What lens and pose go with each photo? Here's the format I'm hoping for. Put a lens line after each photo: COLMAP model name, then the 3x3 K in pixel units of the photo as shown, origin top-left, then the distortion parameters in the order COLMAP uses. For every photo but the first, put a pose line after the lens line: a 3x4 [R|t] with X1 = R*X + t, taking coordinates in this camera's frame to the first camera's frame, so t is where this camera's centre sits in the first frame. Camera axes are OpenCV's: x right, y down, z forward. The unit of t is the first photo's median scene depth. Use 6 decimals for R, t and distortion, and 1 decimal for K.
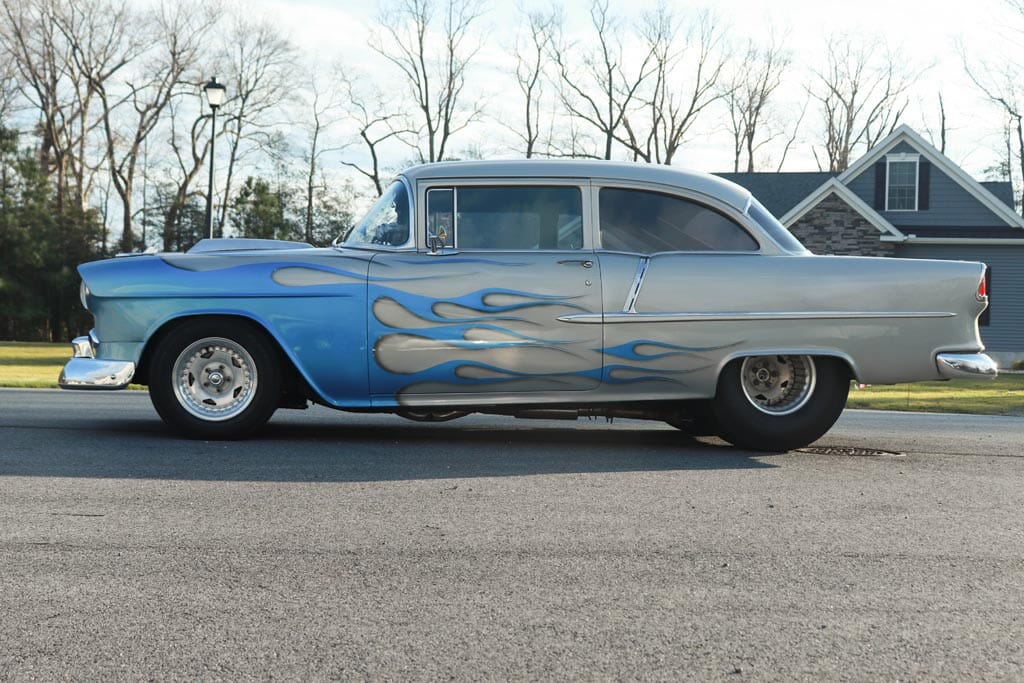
lens RADIAL K [[1203.9, 0, 512.4], [0, 1203.9, 337.4], [0, 0, 1]] dist [-0.181719, 0.000000]
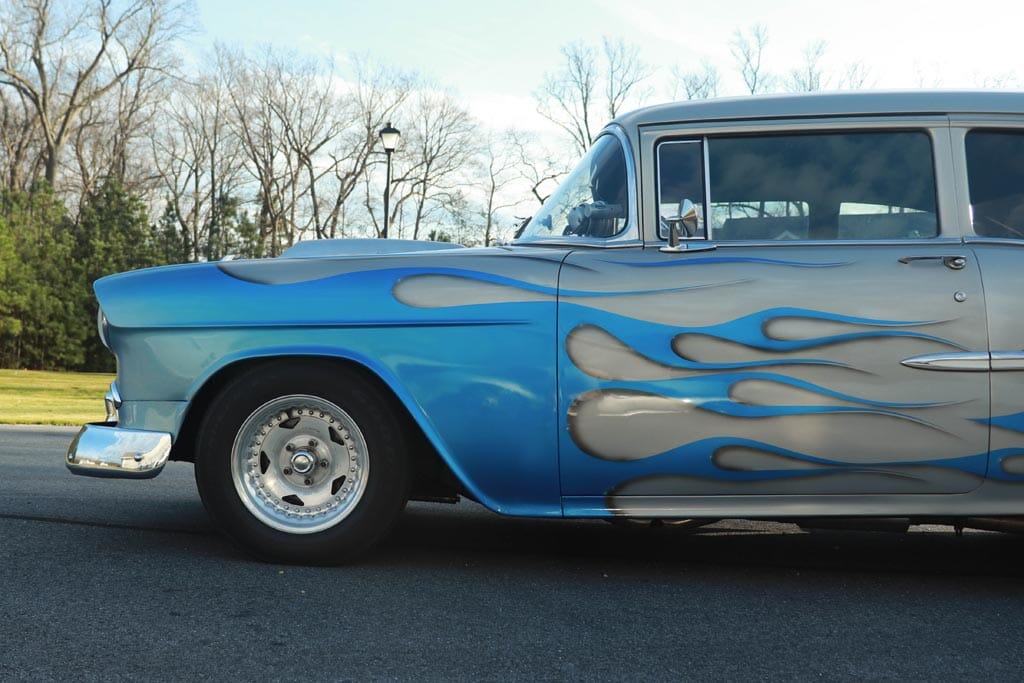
lens RADIAL K [[909.5, 0, 511.0], [0, 909.5, 347.3], [0, 0, 1]] dist [-0.060760, 0.006805]
pose [[0.989183, -0.003399, -0.146647, -0.023372], [-0.000426, 0.999661, -0.026042, -0.003494], [0.146685, 0.025823, 0.988846, 0.168724]]
